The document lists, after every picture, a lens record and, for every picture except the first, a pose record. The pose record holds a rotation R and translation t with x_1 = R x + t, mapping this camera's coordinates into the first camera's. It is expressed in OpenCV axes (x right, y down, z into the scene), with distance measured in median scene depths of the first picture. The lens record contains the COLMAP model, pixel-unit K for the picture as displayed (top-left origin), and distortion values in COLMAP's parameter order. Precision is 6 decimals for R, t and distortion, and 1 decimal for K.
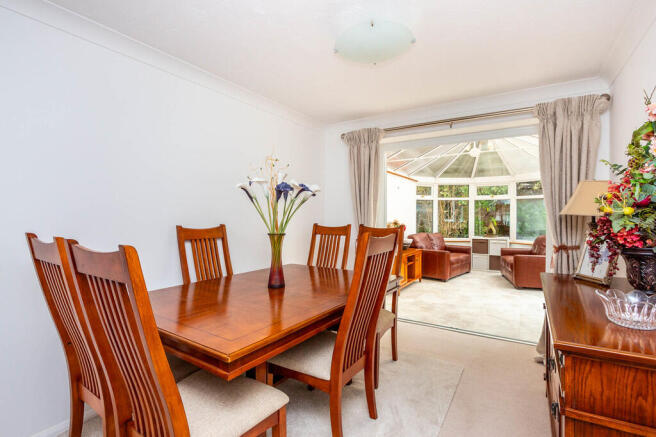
lens RADIAL K [[314.3, 0, 326.1], [0, 314.3, 218.1], [0, 0, 1]] dist [-0.005463, 0.000051]
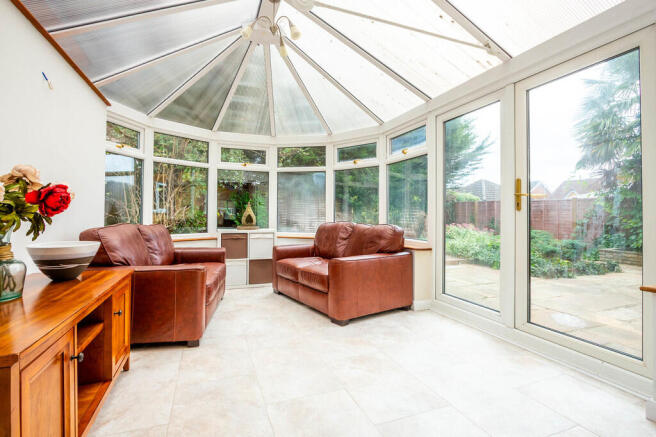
lens RADIAL K [[314.3, 0, 325.6], [0, 314.3, 215.4], [0, 0, 1]] dist [-0.005463, 0.000051]
pose [[0.610025, -0.000811, 0.792382, 0.136218], [-0.001063, 0.999998, 0.001842, 0.032819], [-0.792382, -0.001966, 0.610023, 0.520263]]
